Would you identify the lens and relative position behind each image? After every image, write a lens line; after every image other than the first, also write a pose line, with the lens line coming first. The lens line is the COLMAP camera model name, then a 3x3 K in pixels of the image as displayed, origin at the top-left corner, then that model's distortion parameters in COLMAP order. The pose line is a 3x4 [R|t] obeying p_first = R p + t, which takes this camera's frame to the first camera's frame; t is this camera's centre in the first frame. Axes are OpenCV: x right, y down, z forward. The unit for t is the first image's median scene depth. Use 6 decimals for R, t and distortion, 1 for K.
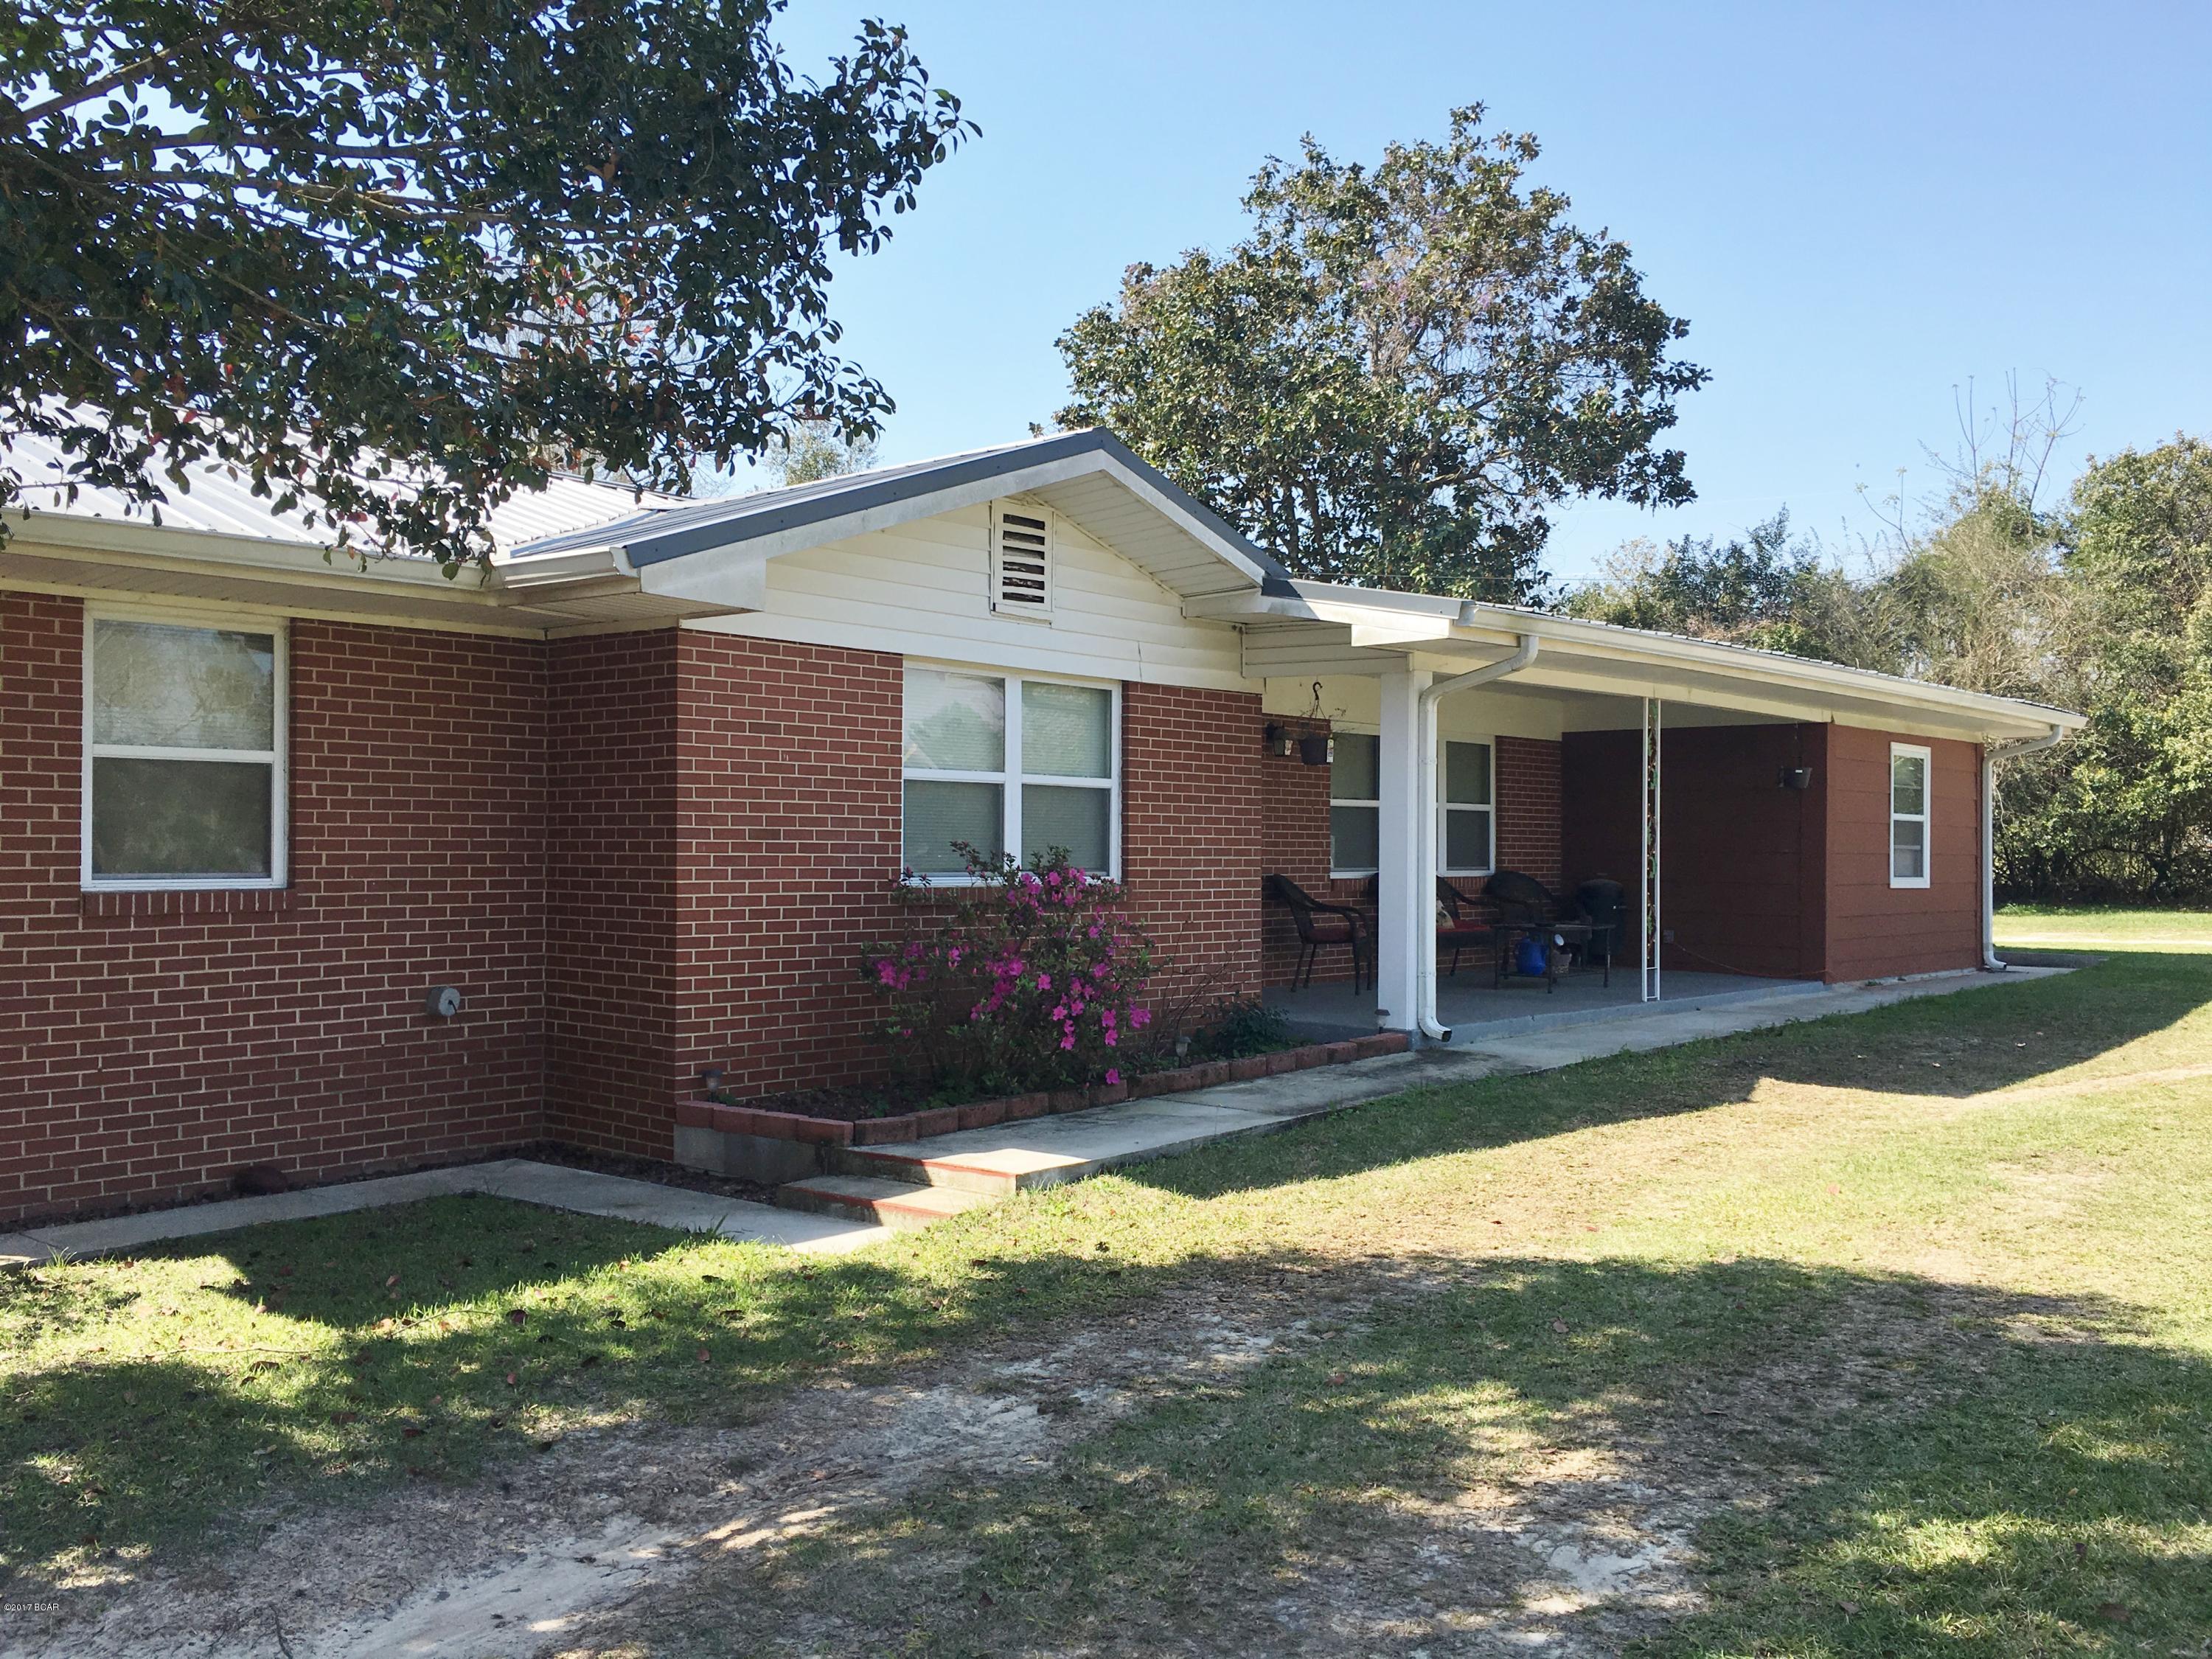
lens RADIAL K [[1876.4, 0, 1099.2], [0, 1876.4, 828.5], [0, 0, 1]] dist [0.077108, -0.104197]
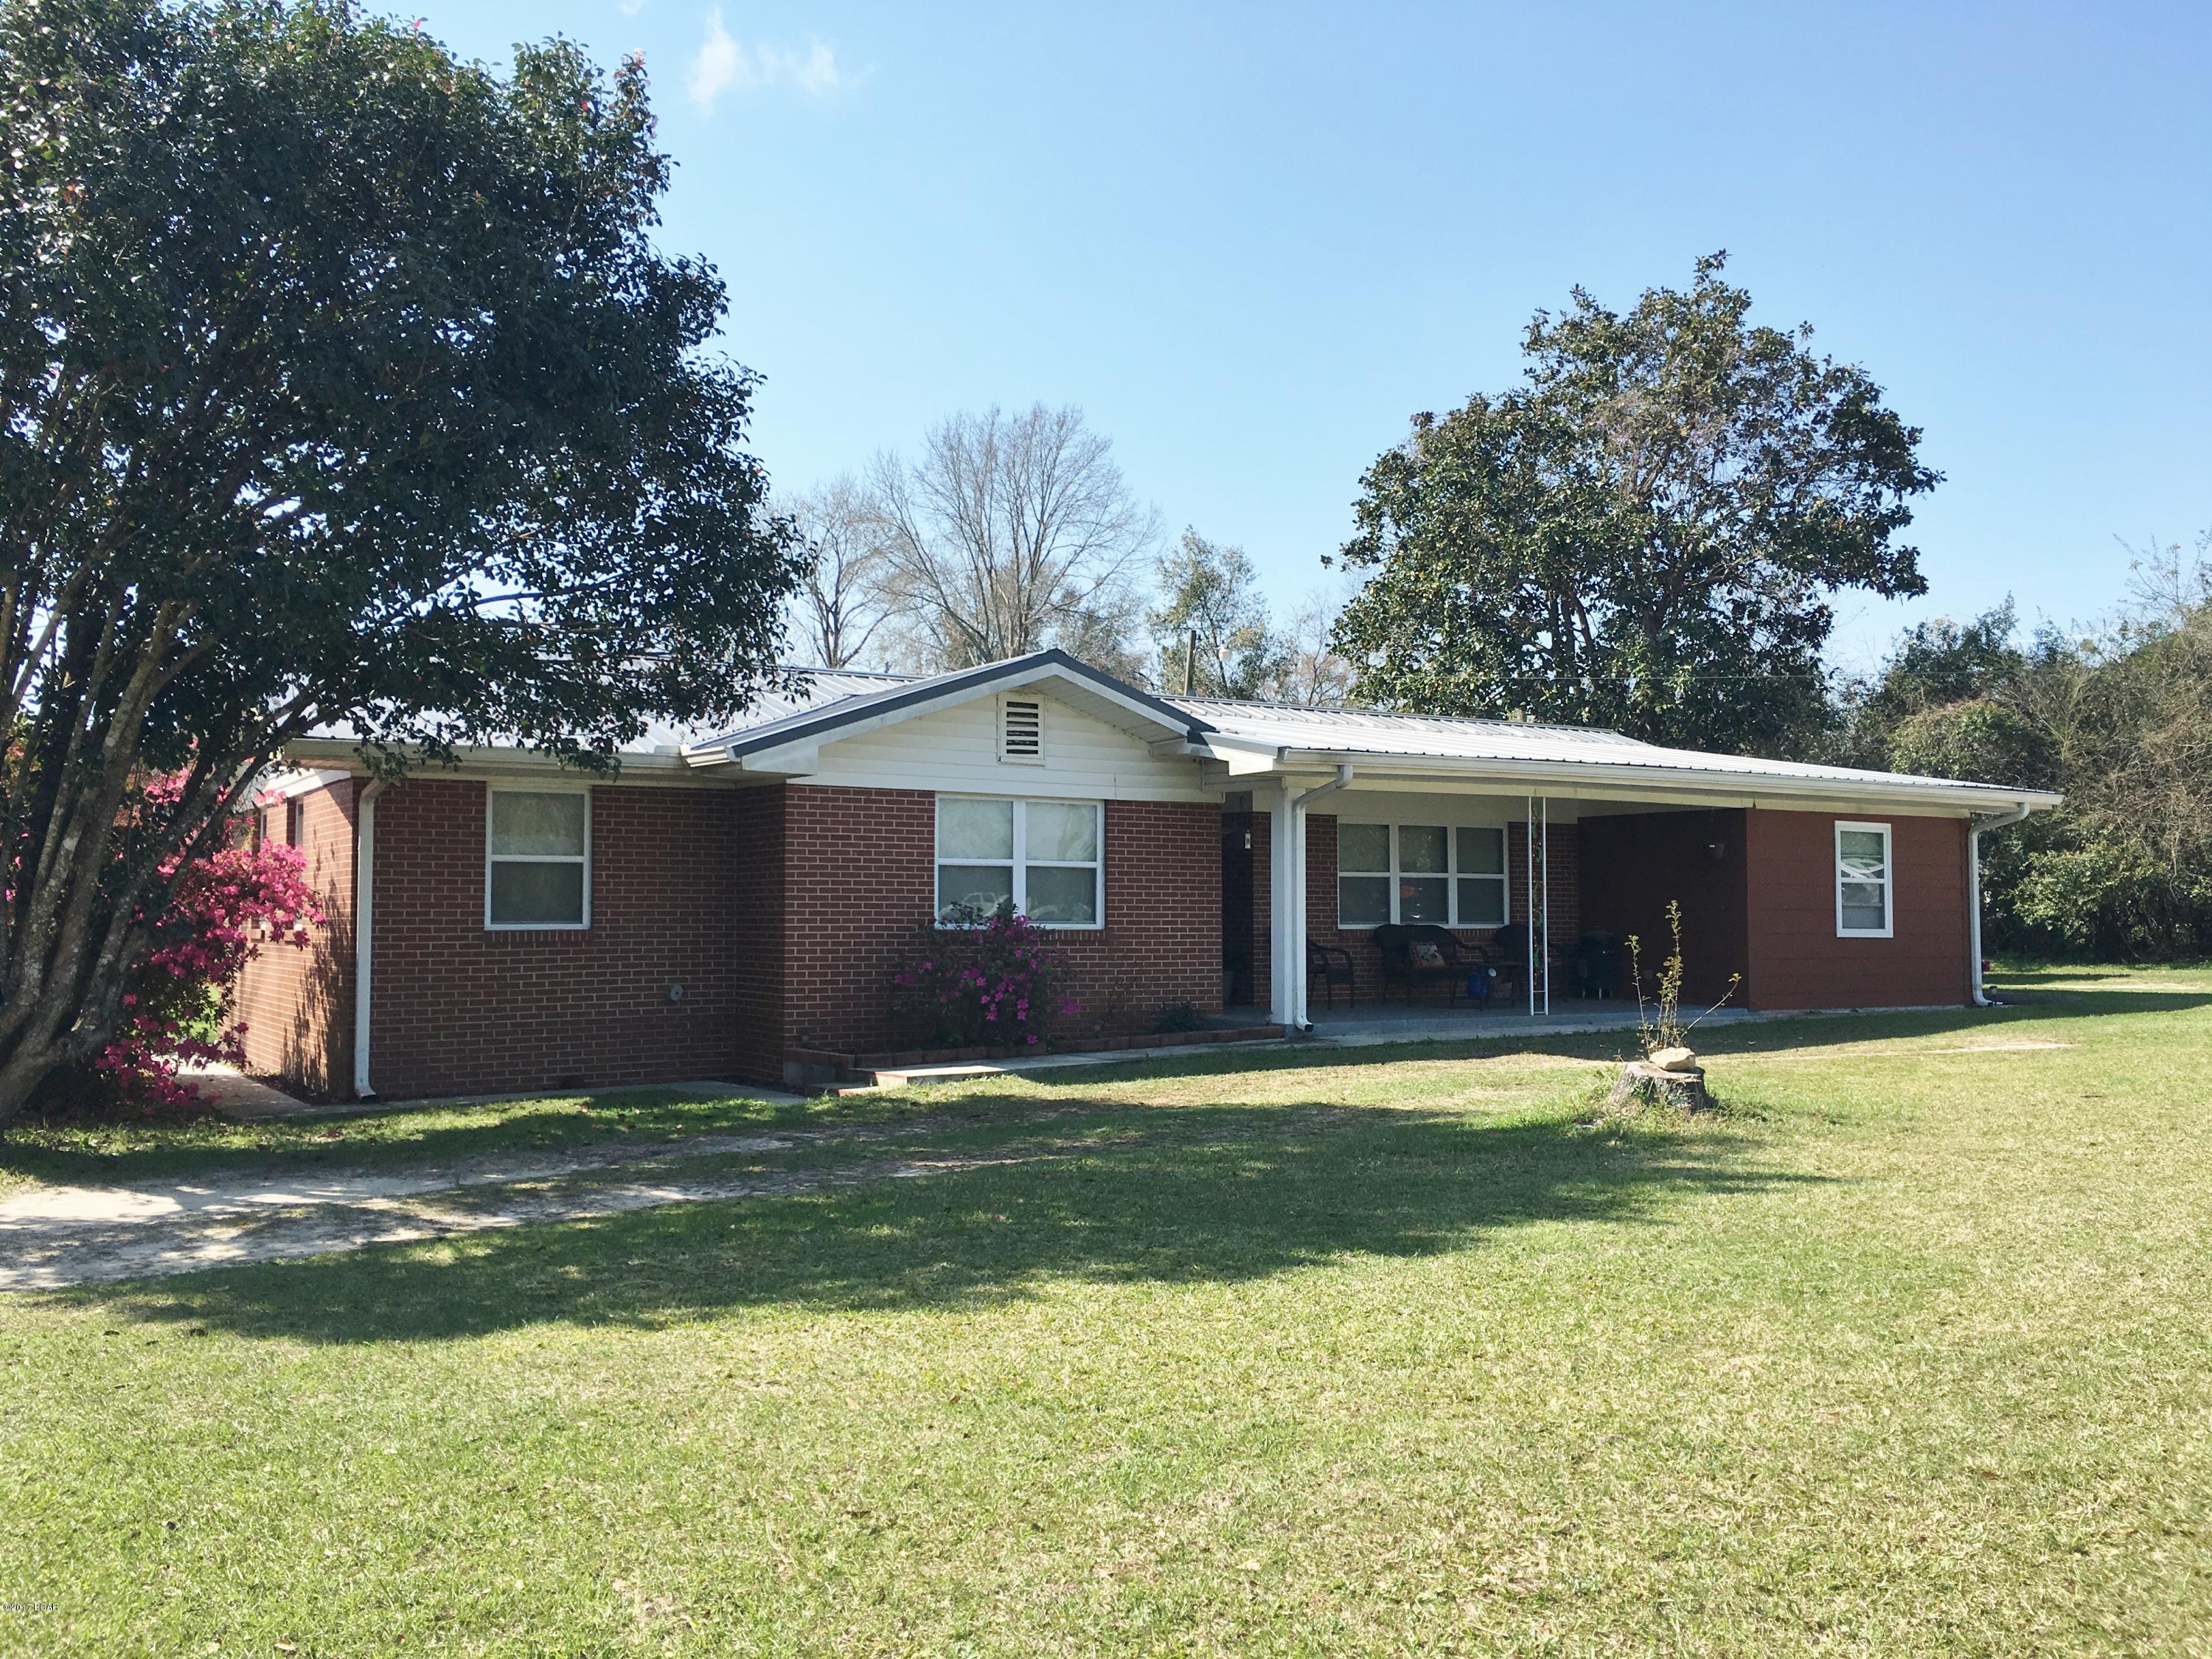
lens RADIAL K [[1855.9, 0, 1106.0], [0, 1855.9, 829.5], [0, 0, 1]] dist [0.104032, -0.378306]
pose [[0.964472, -0.018751, -0.263518, 0.421097], [0.008651, 0.999185, -0.039436, 0.007852], [0.264043, 0.035755, 0.963848, -0.491657]]
